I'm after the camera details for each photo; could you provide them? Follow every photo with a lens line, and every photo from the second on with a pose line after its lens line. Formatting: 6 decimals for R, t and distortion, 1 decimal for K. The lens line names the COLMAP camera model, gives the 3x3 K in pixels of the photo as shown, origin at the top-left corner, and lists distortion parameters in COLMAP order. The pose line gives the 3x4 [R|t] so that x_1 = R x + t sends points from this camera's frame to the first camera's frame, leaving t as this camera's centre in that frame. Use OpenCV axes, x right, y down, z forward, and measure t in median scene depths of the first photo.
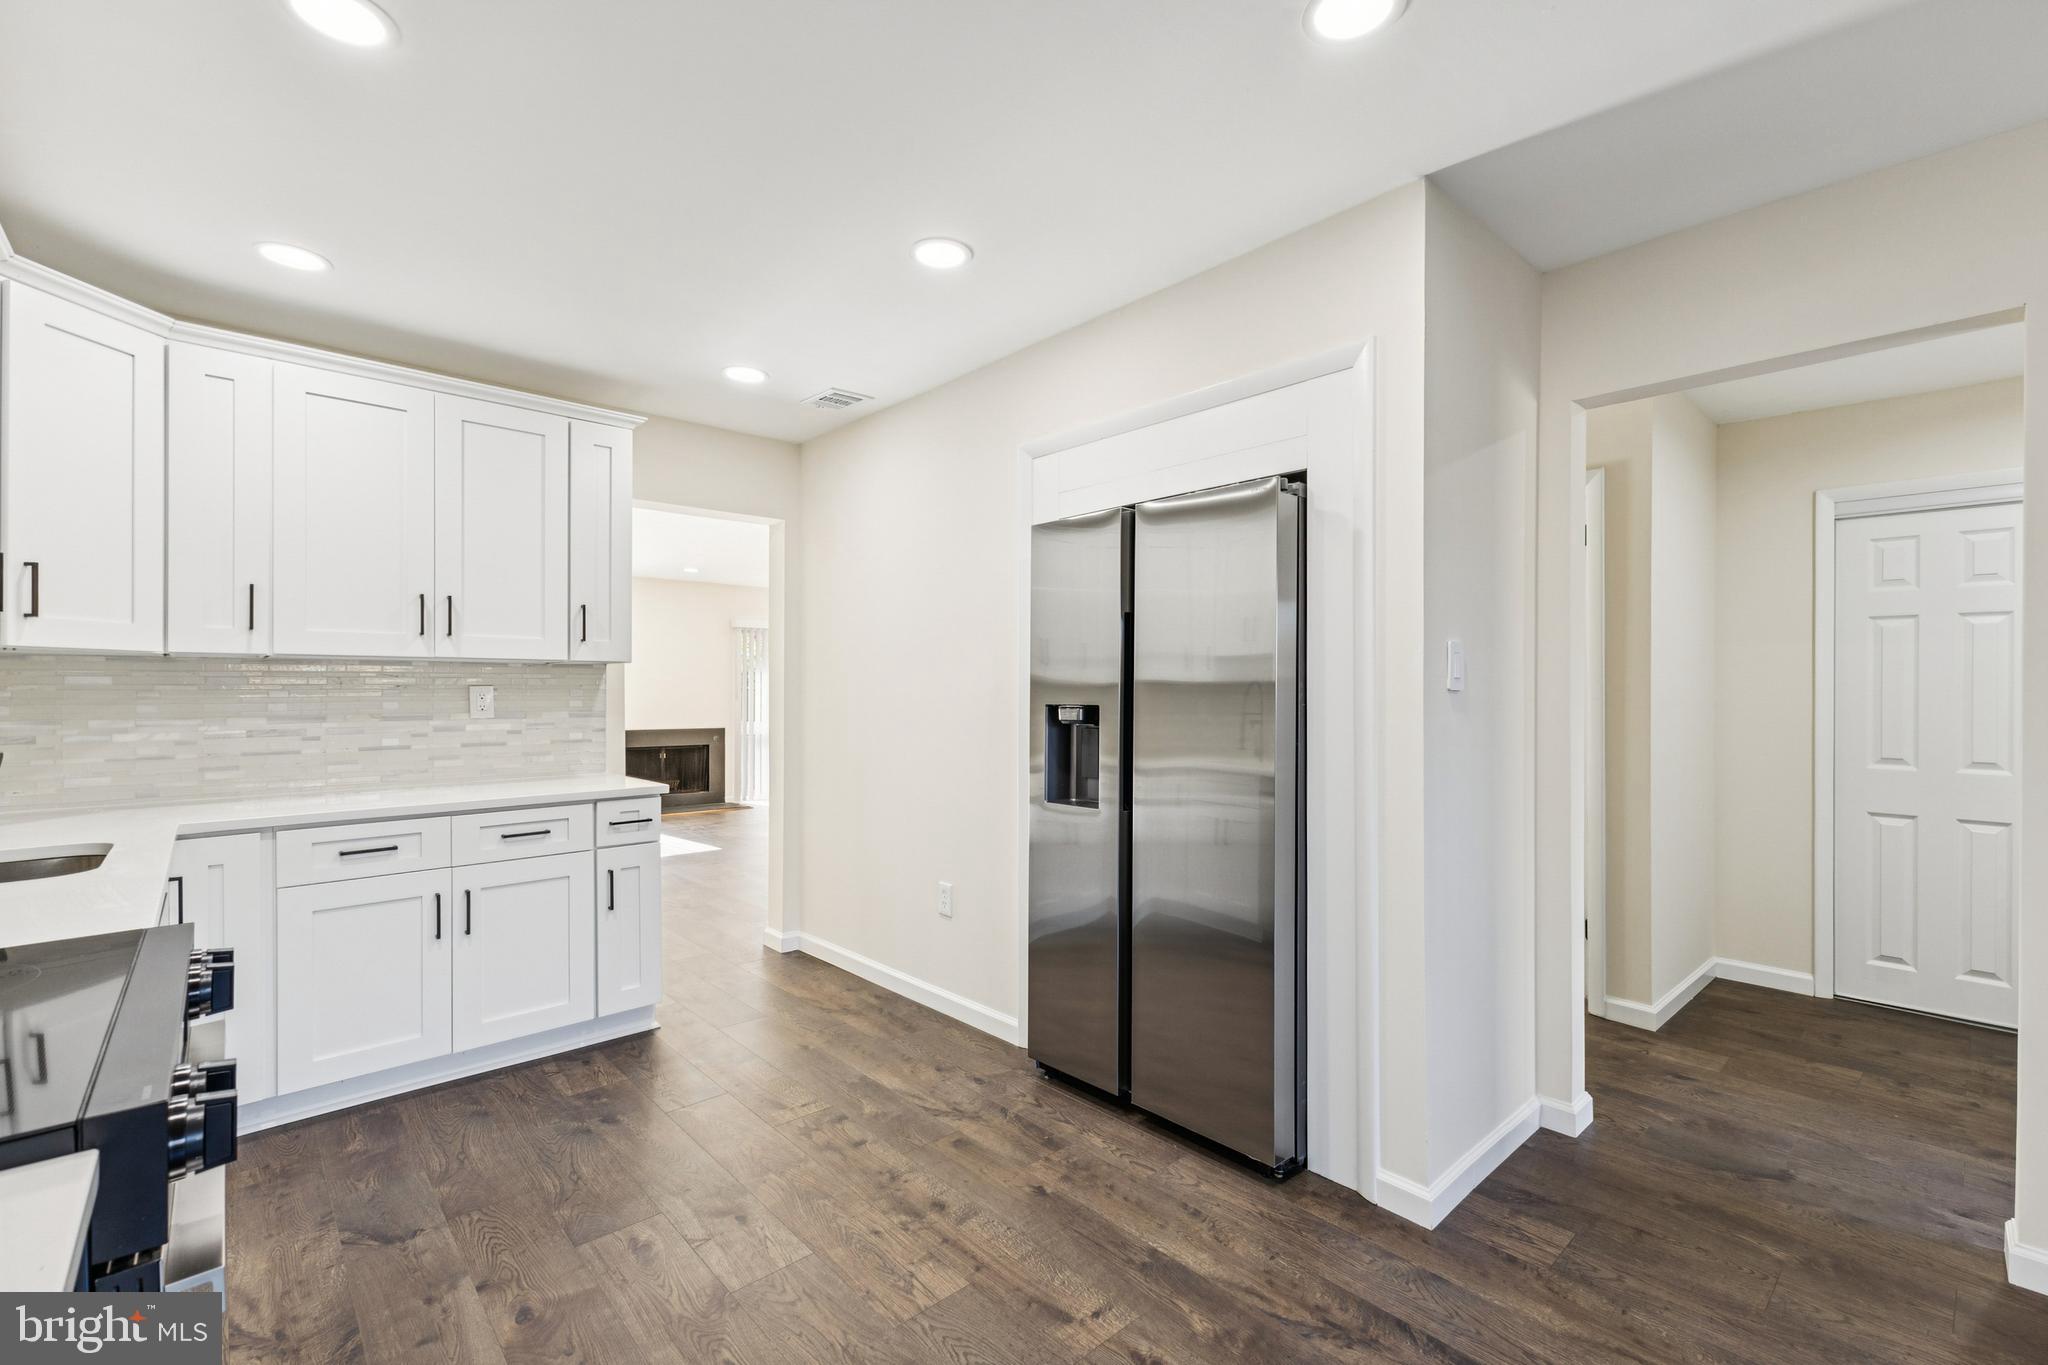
lens RADIAL K [[883.9, 0, 1020.1], [0, 883.9, 682.9], [0, 0, 1]] dist [0.011539, -0.004715]
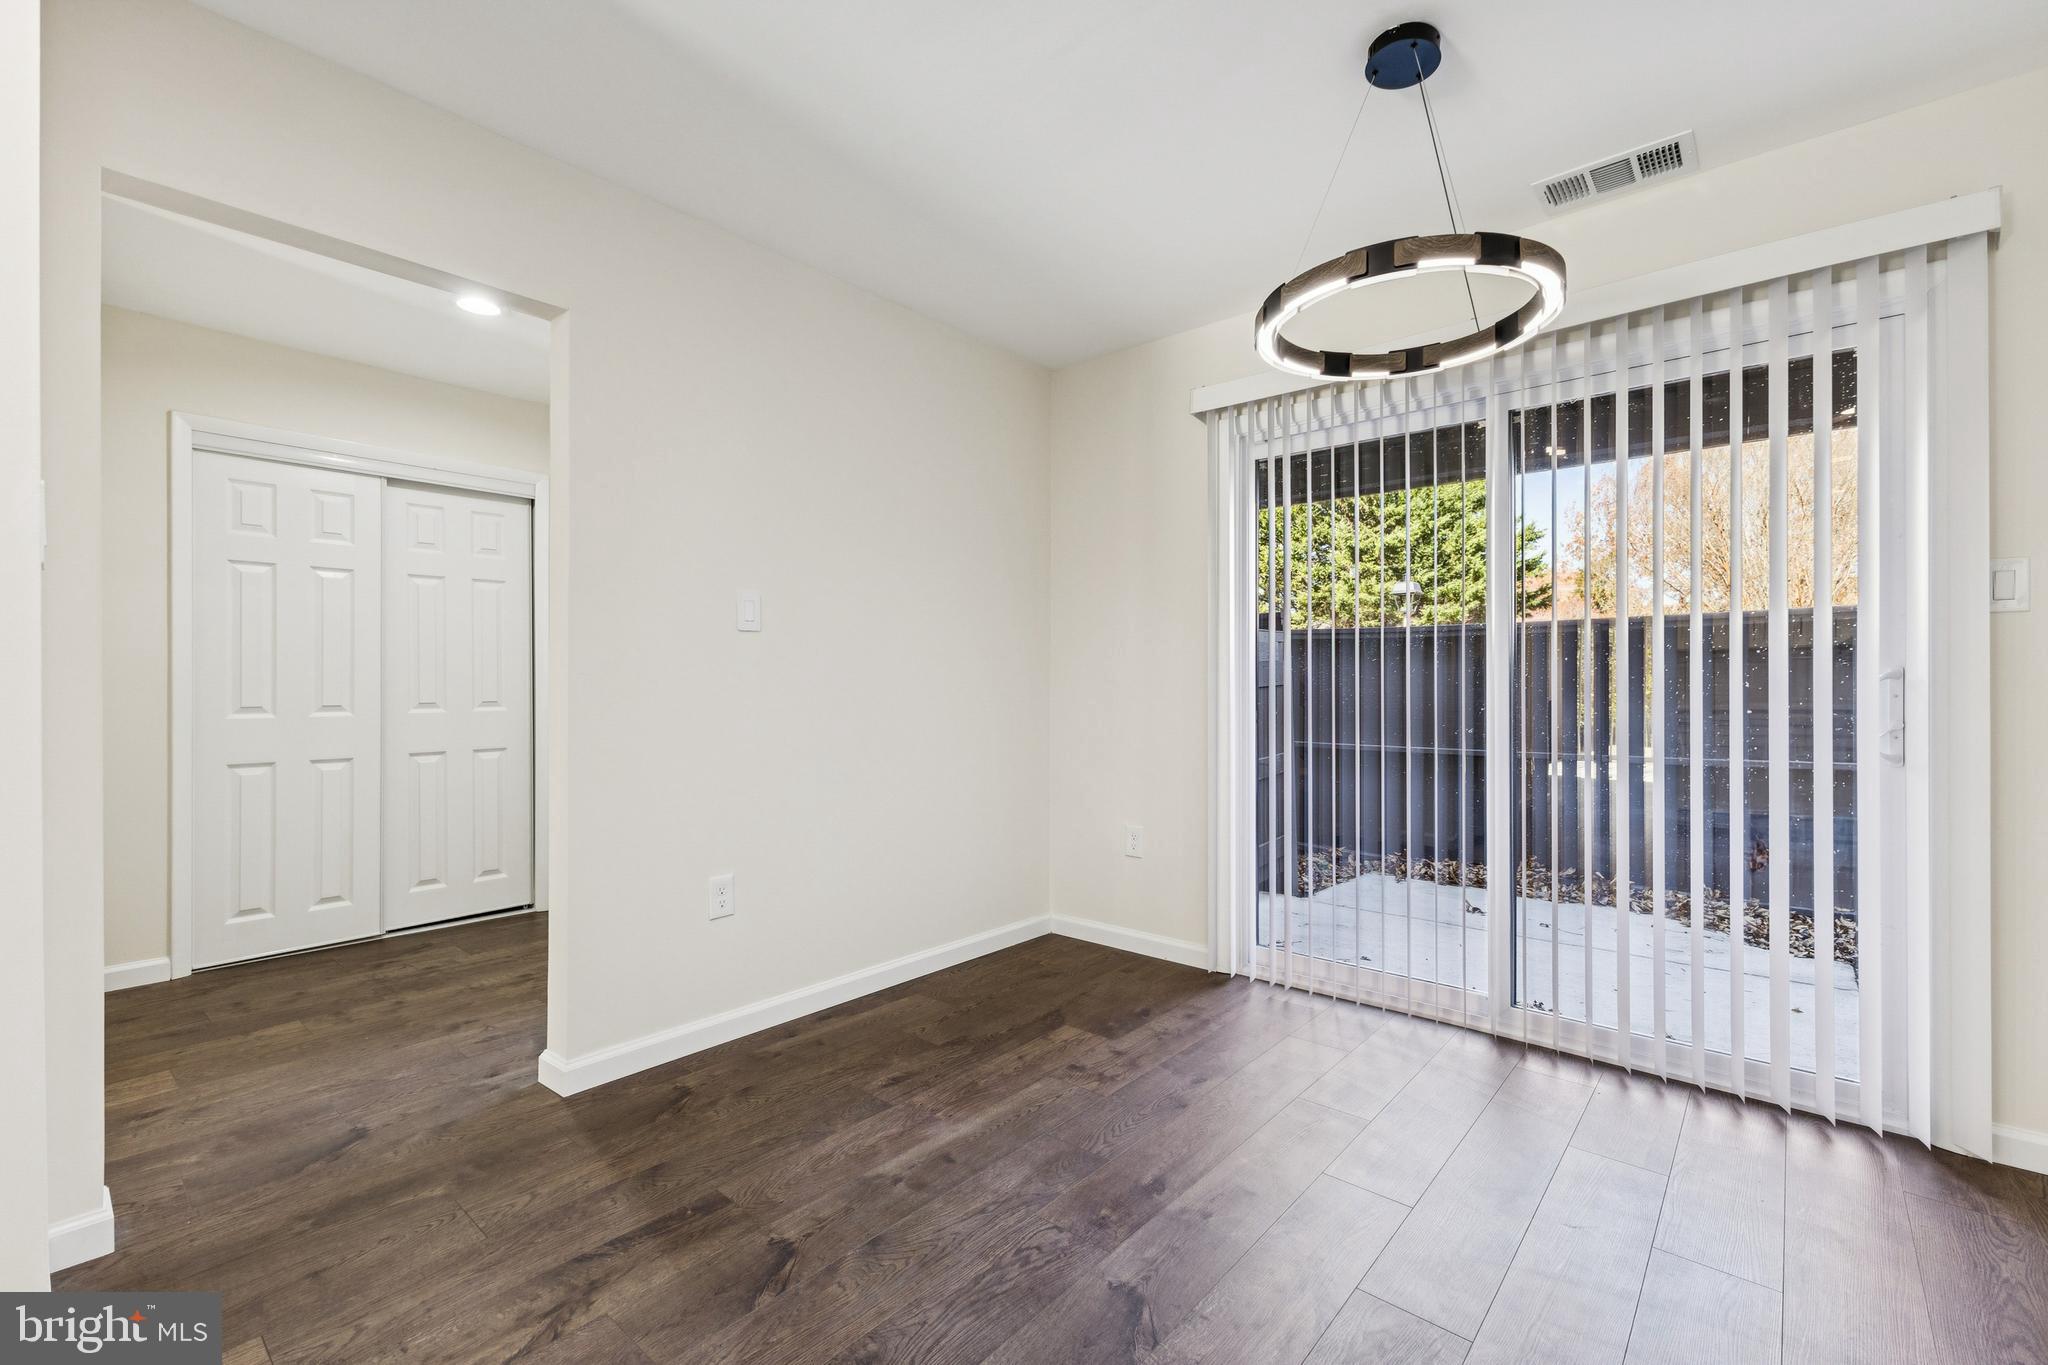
lens RADIAL K [[883.9, 0, 1023.8], [0, 883.9, 686.0], [0, 0, 1]] dist [0.011539, -0.004715]
pose [[-0.120310, -0.013498, 0.992645, -0.142505], [-0.004389, 0.999905, 0.013065, 0.067770], [-0.992727, -0.002785, -0.120358, 0.411134]]
